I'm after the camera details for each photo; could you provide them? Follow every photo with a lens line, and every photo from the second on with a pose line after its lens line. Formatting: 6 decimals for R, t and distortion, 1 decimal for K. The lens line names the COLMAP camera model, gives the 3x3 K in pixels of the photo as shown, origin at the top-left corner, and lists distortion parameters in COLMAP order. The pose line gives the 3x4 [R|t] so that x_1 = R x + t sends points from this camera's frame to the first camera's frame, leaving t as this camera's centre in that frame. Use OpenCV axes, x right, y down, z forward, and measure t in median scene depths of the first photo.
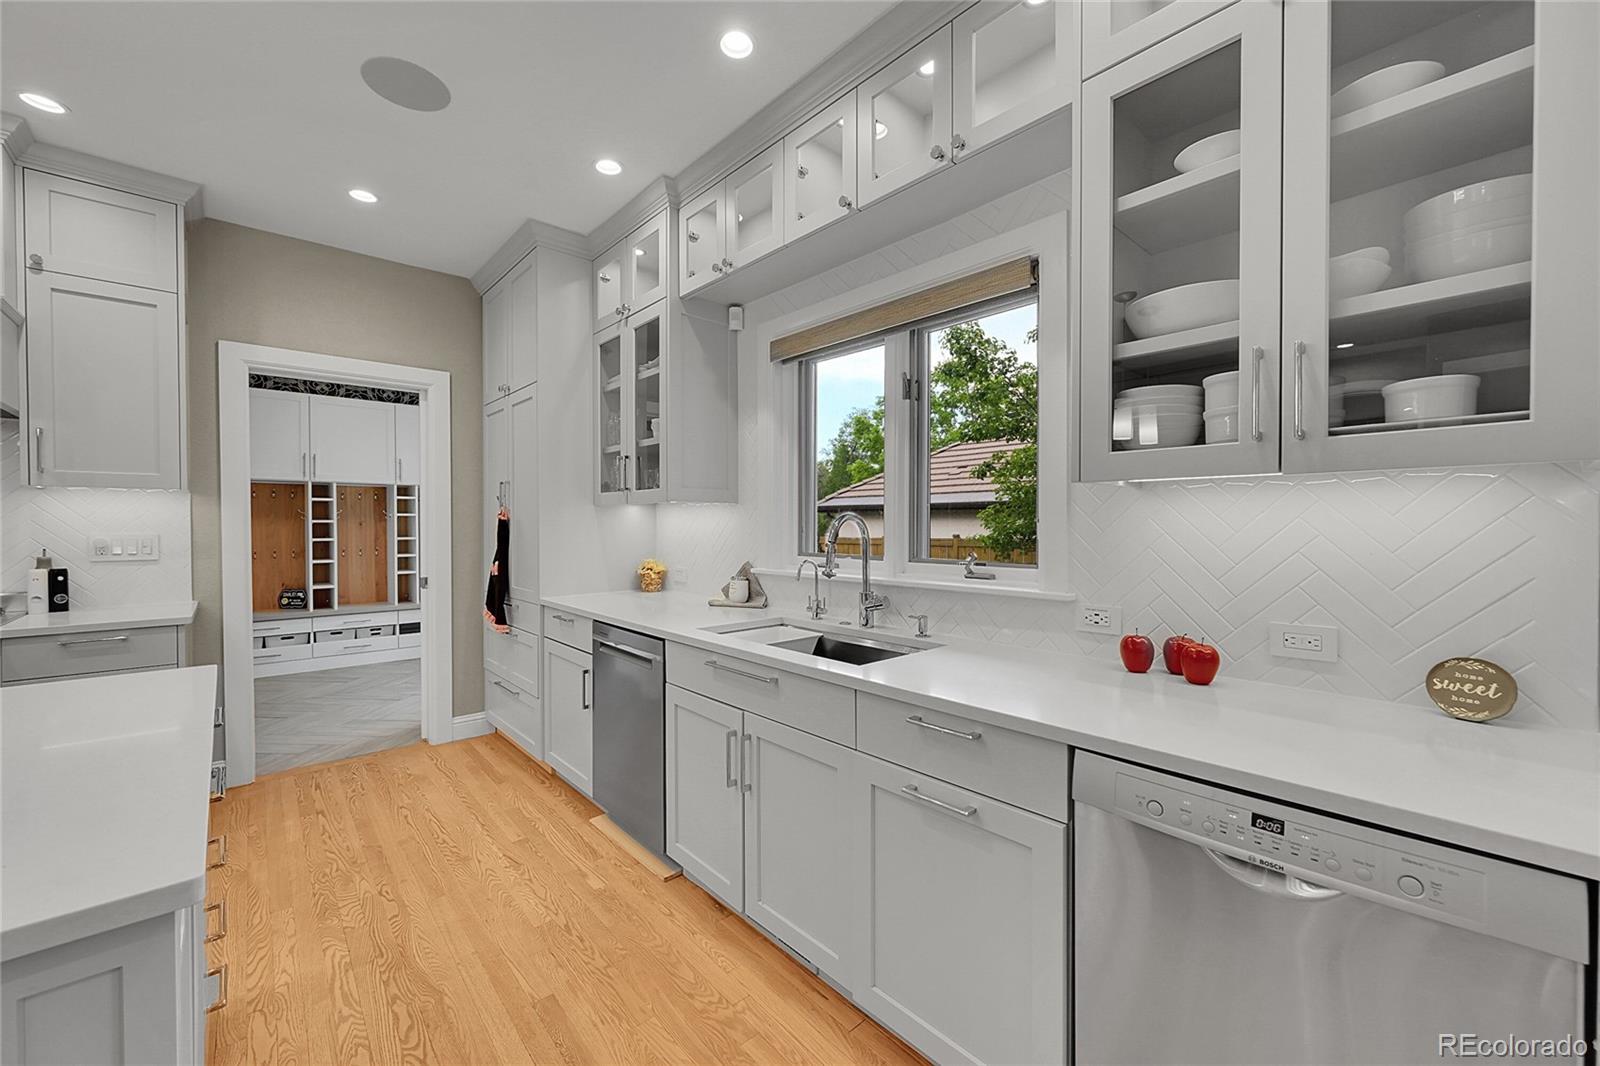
lens RADIAL K [[631.0, 0, 804.9], [0, 631.0, 530.8], [0, 0, 1]] dist [-0.000628, -0.000016]
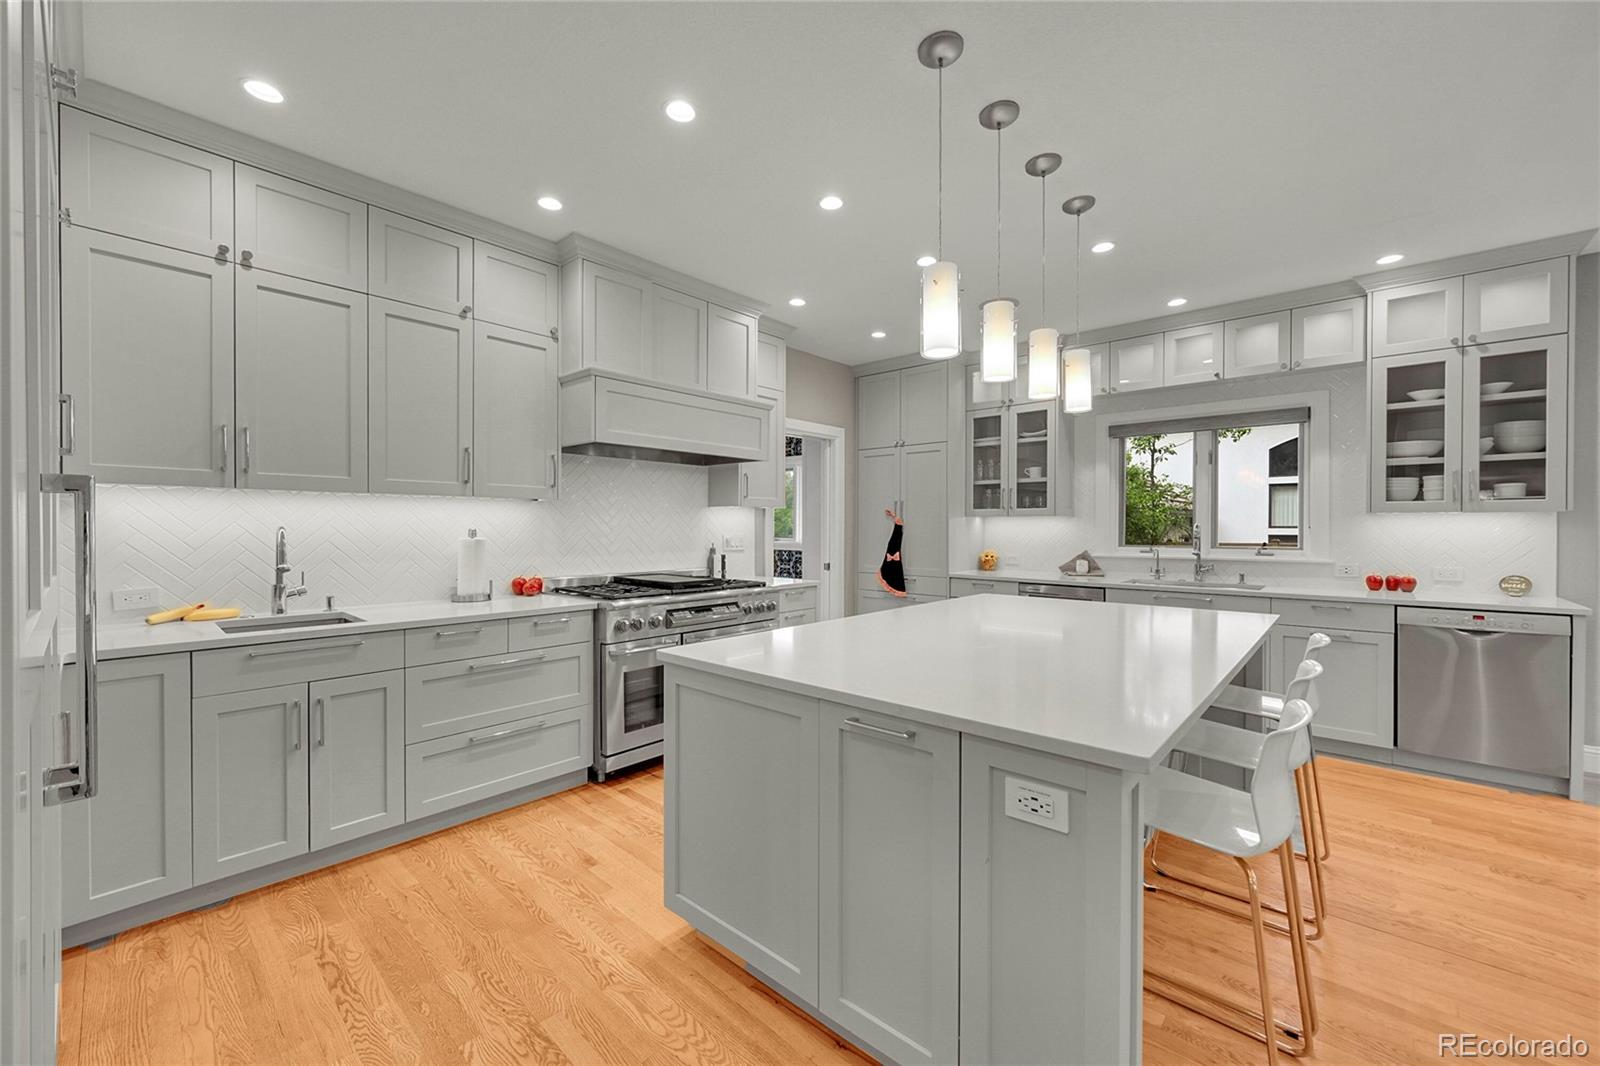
lens RADIAL K [[631.0, 0, 802.6], [0, 631.0, 529.0], [0, 0, 1]] dist [-0.000628, -0.000016]
pose [[0.994813, -0.000521, 0.101715, -2.214757], [0.001362, 0.999965, -0.008198, 0.010361], [-0.101708, 0.008294, 0.994780, -1.372544]]
